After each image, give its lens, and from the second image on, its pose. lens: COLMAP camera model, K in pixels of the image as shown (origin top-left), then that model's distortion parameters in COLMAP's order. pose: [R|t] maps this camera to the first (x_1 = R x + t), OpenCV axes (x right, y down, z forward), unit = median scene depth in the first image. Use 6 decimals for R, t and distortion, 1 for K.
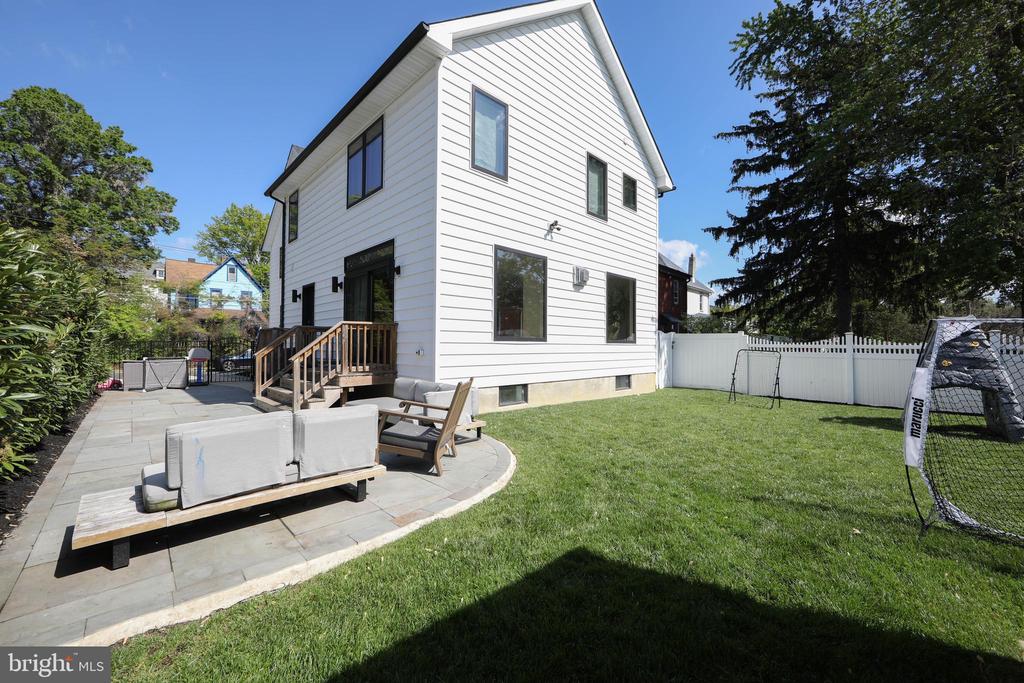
lens RADIAL K [[400.8, 0, 512.0], [0, 400.8, 341.5], [0, 0, 1]] dist [-0.001607, -0.000093]
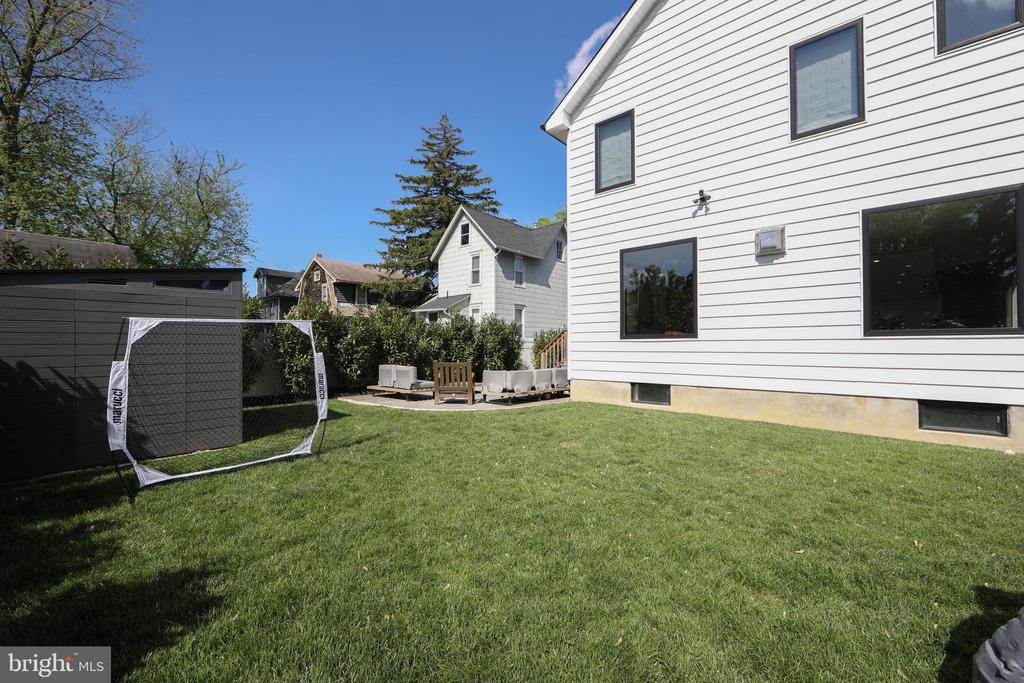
lens RADIAL K [[419.1, 0, 512.0], [0, 419.1, 341.5], [0, 0, 1]] dist [0.000165, 0.000010]
pose [[0.079113, -0.020774, -0.996649, 0.916482], [0.010050, 0.999749, -0.020041, 0.020878], [0.996815, -0.008430, 0.079301, 0.539286]]
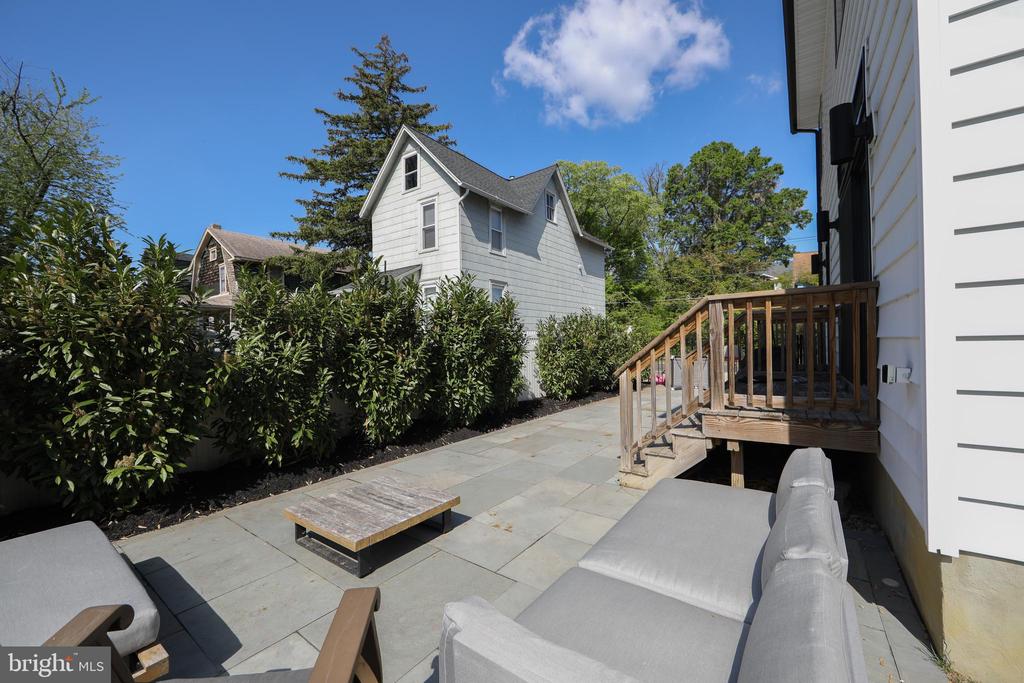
lens RADIAL K [[400.8, 0, 512.0], [0, 400.8, 341.5], [0, 0, 1]] dist [-0.001607, -0.000093]
pose [[0.177544, -0.012352, -0.984035, -0.002046], [0.031150, 0.999491, -0.006926, -0.001348], [0.983620, -0.029423, 0.177838, 0.551532]]
